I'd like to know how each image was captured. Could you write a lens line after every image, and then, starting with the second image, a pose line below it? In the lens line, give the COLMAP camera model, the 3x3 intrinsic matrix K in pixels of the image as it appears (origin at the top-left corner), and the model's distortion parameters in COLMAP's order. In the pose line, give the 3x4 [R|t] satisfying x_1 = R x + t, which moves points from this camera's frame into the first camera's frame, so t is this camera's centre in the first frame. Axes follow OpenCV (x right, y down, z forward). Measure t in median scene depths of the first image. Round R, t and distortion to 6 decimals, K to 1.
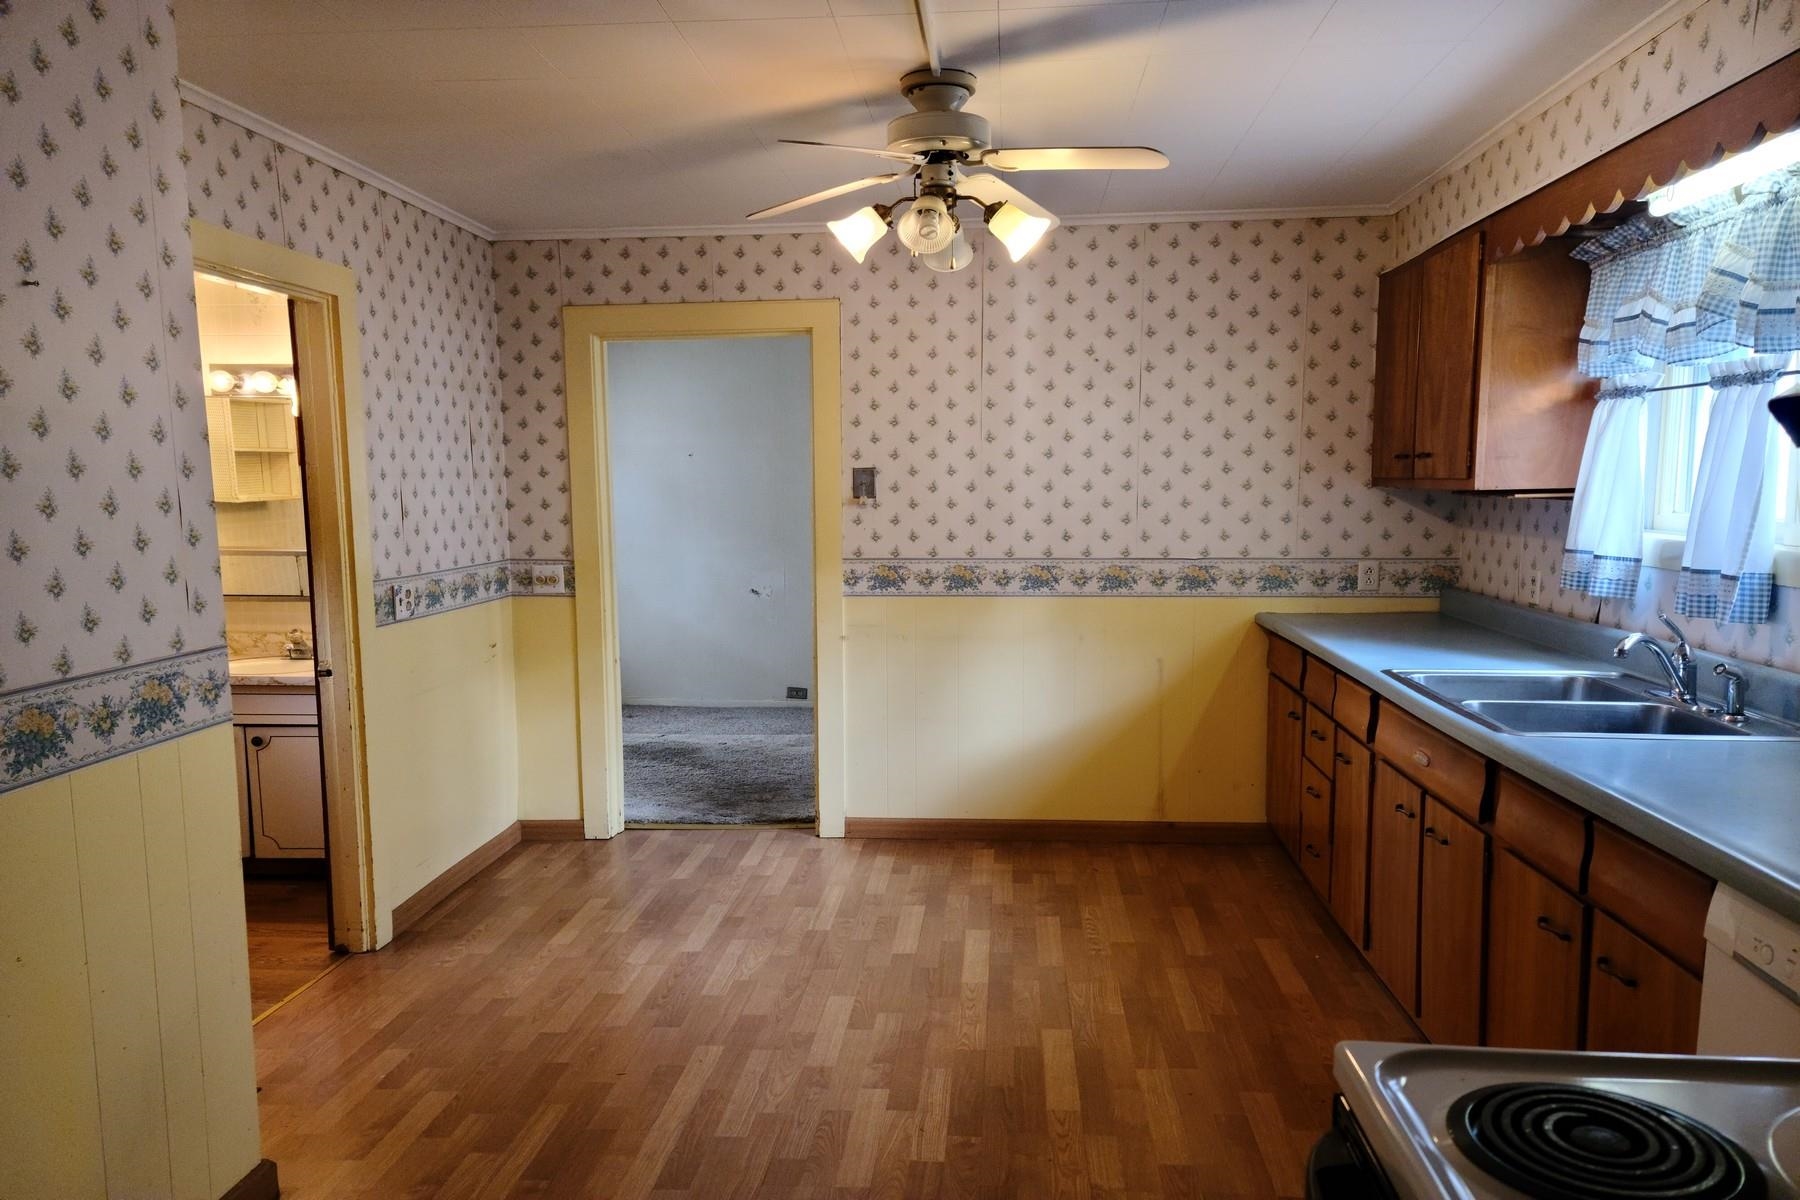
lens RADIAL K [[1322.4, 0, 858.6], [0, 1322.4, 654.8], [0, 0, 1]] dist [0.082220, -0.068984]
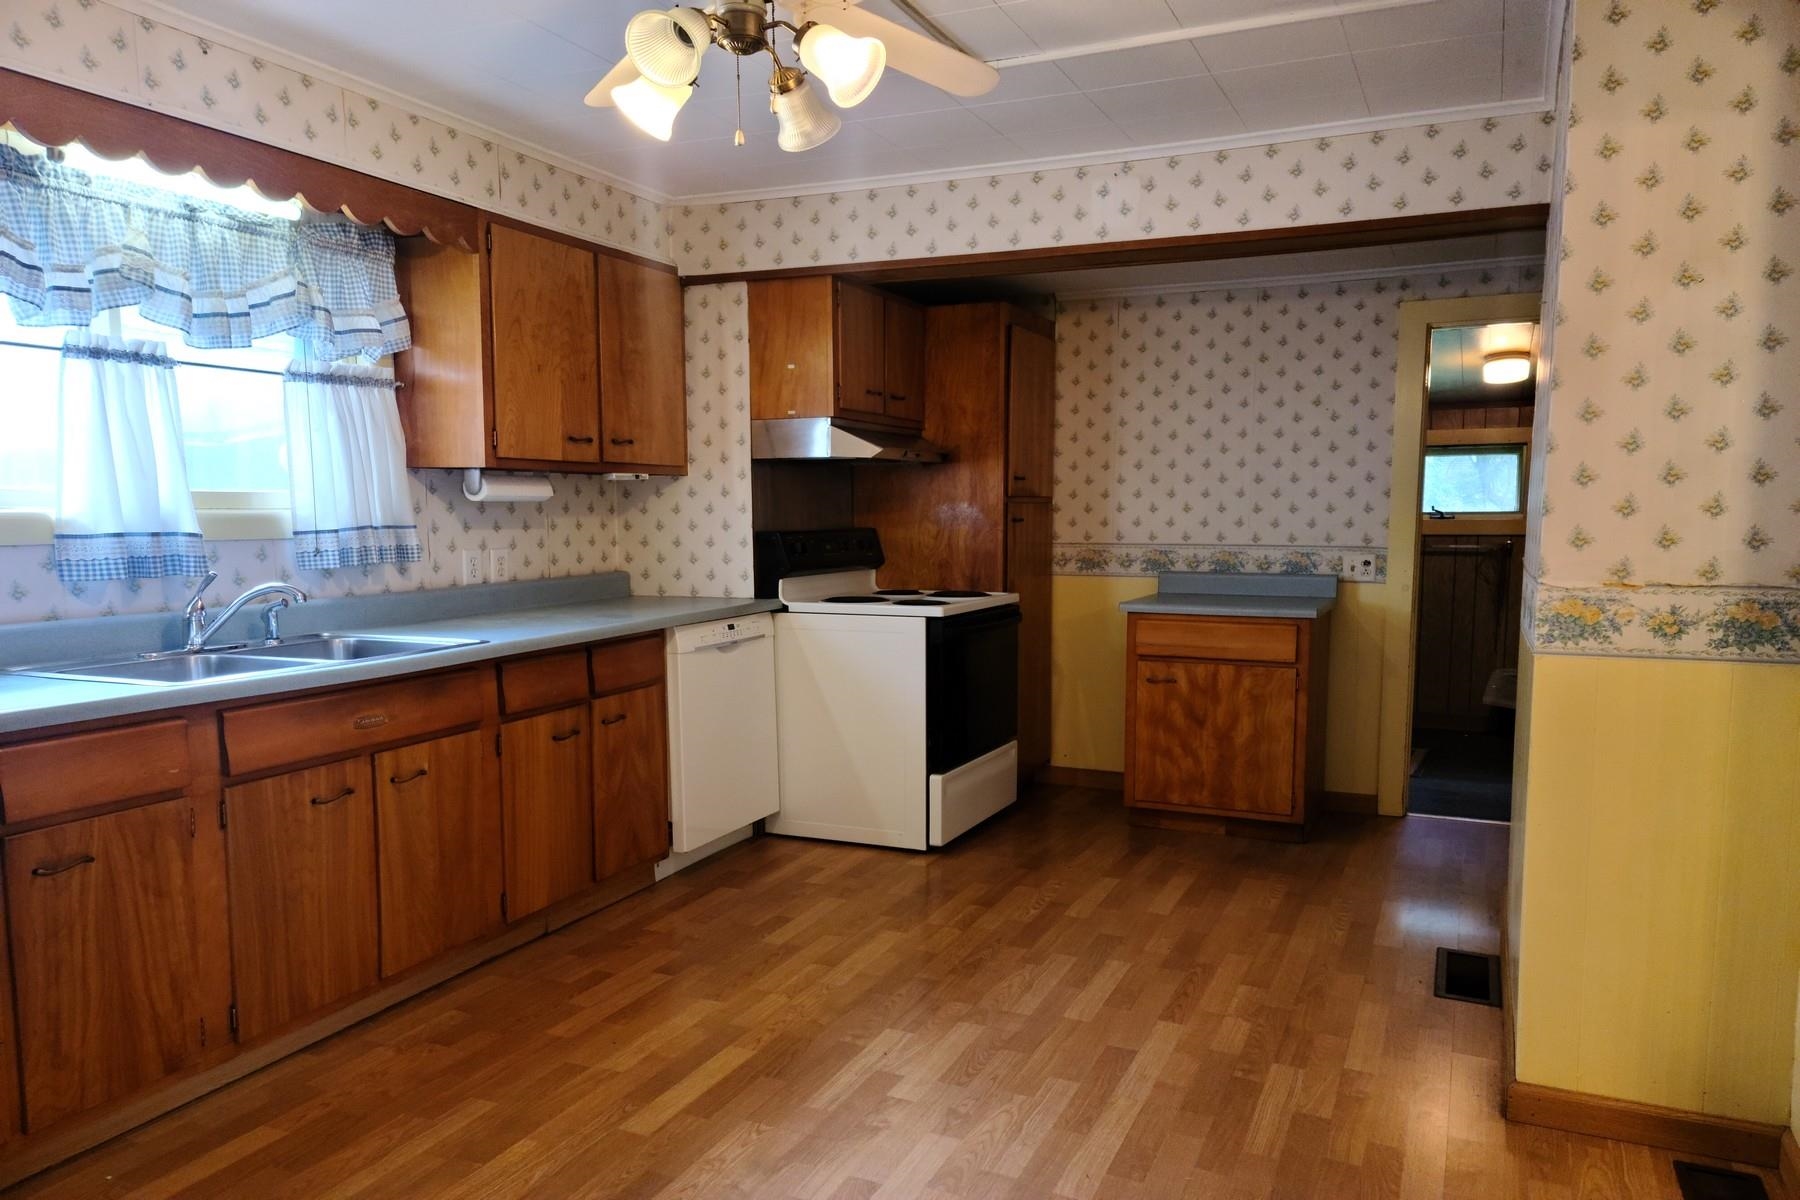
lens RADIAL K [[1332.4, 0, 909.6], [0, 1332.4, 663.8], [0, 0, 1]] dist [0.042560, -0.008858]
pose [[-0.958383, -0.024757, 0.284411, -0.159824], [0.046196, 0.969656, 0.240069, -0.119292], [-0.281724, 0.243217, -0.928158, 1.147117]]
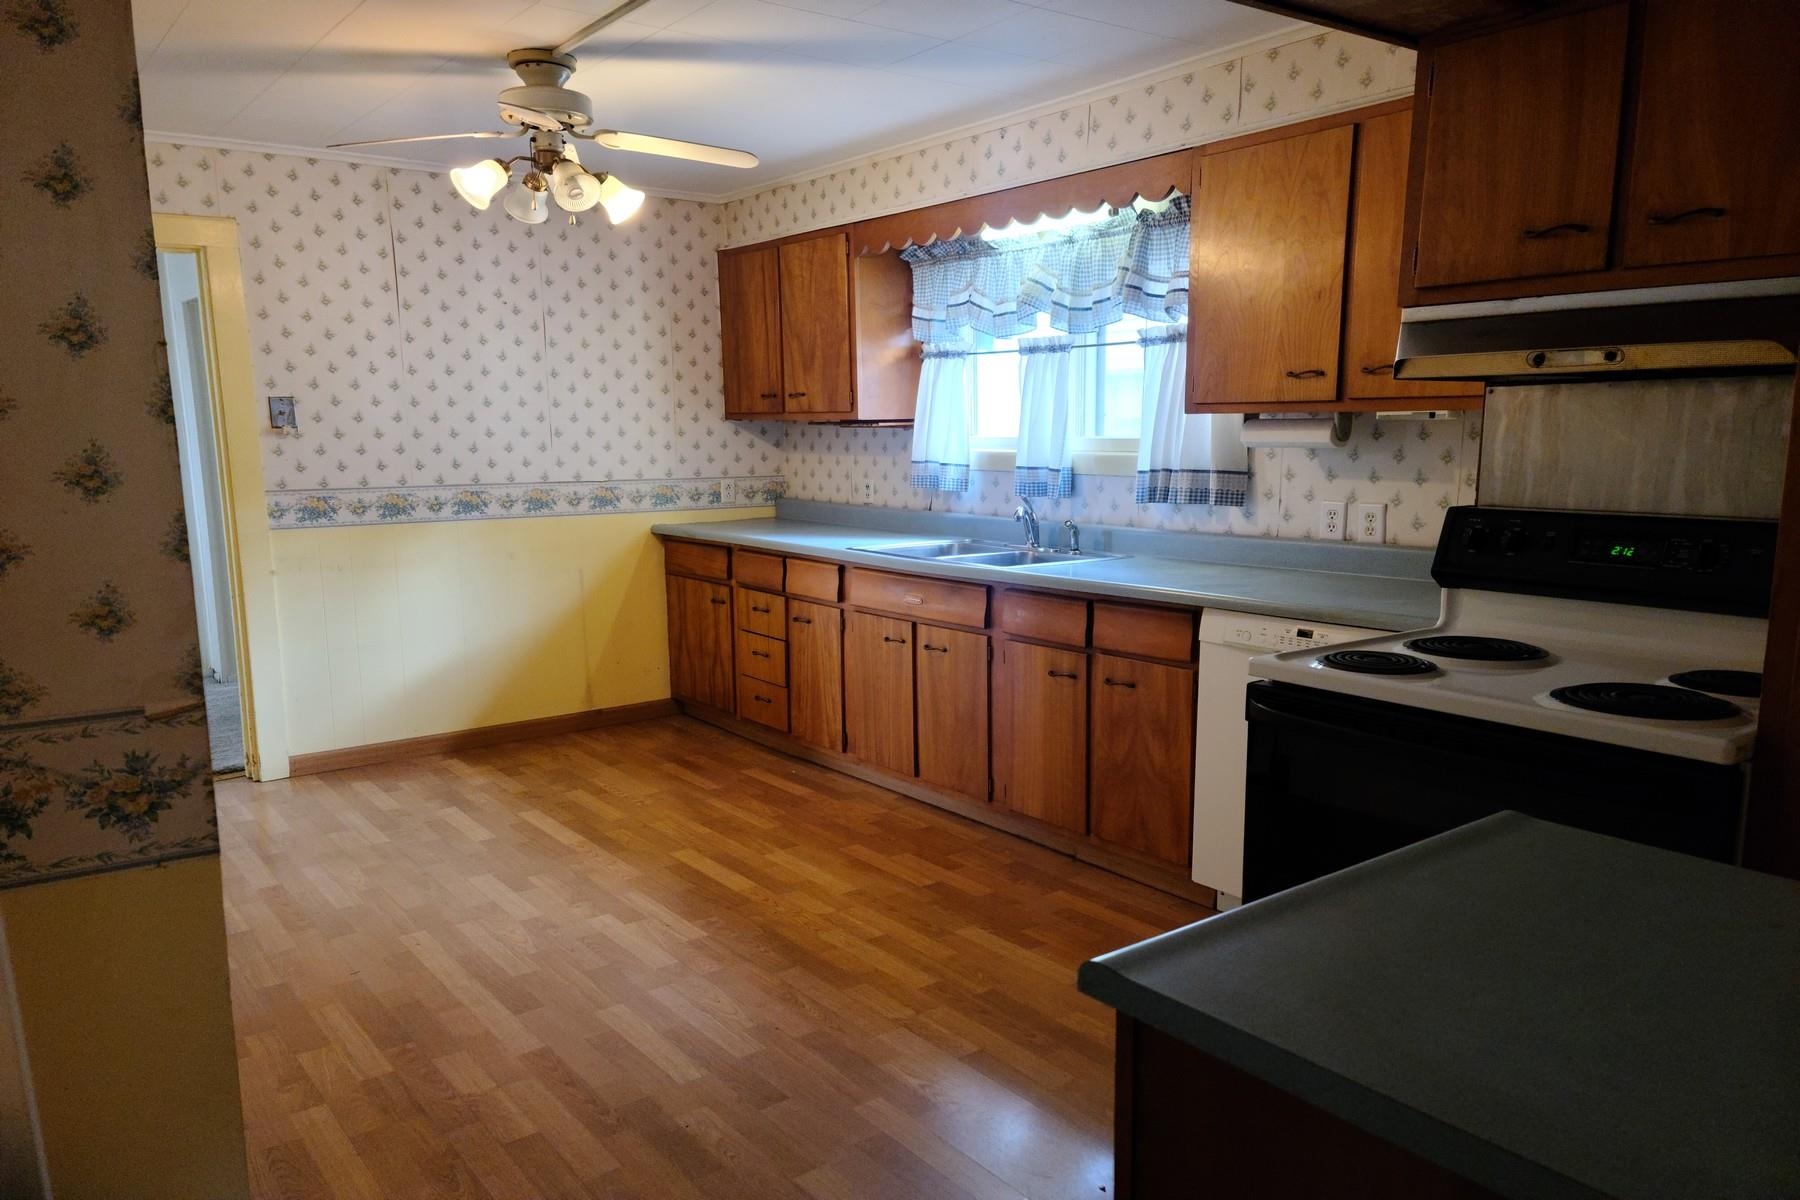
lens RADIAL K [[1332.4, 0, 909.6], [0, 1332.4, 663.8], [0, 0, 1]] dist [0.042560, -0.008858]
pose [[0.734193, -0.120128, 0.668229, -0.360216], [0.090930, 0.992754, 0.078561, 0.019835], [-0.672824, 0.003083, 0.739796, -0.051390]]
